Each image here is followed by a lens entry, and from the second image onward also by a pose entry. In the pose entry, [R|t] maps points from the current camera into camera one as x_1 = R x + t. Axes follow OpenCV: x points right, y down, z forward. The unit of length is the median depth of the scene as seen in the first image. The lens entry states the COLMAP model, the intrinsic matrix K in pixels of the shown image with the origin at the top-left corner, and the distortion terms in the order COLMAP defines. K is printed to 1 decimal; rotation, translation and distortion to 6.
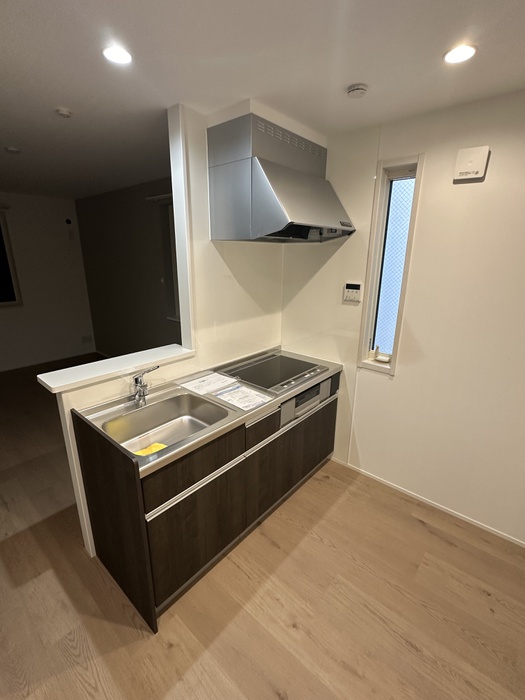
lens RADIAL K [[323.3, 0, 261.6], [0, 323.3, 351.1], [0, 0, 1]] dist [0.000744, 0.000443]
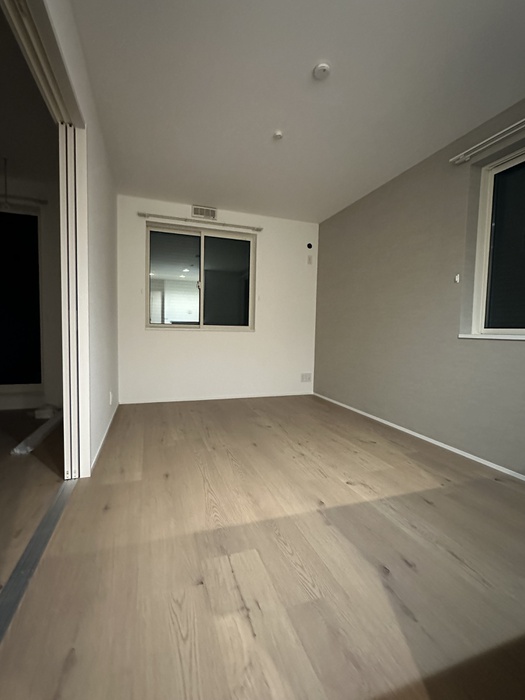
lens RADIAL K [[323.3, 0, 262.4], [0, 323.3, 349.9], [0, 0, 1]] dist [0.000744, 0.000443]
pose [[0.865256, 0.045176, -0.499291, -0.240033], [-0.161624, 0.967892, -0.192515, 0.080891], [0.474563, 0.247272, 0.844776, 0.232954]]
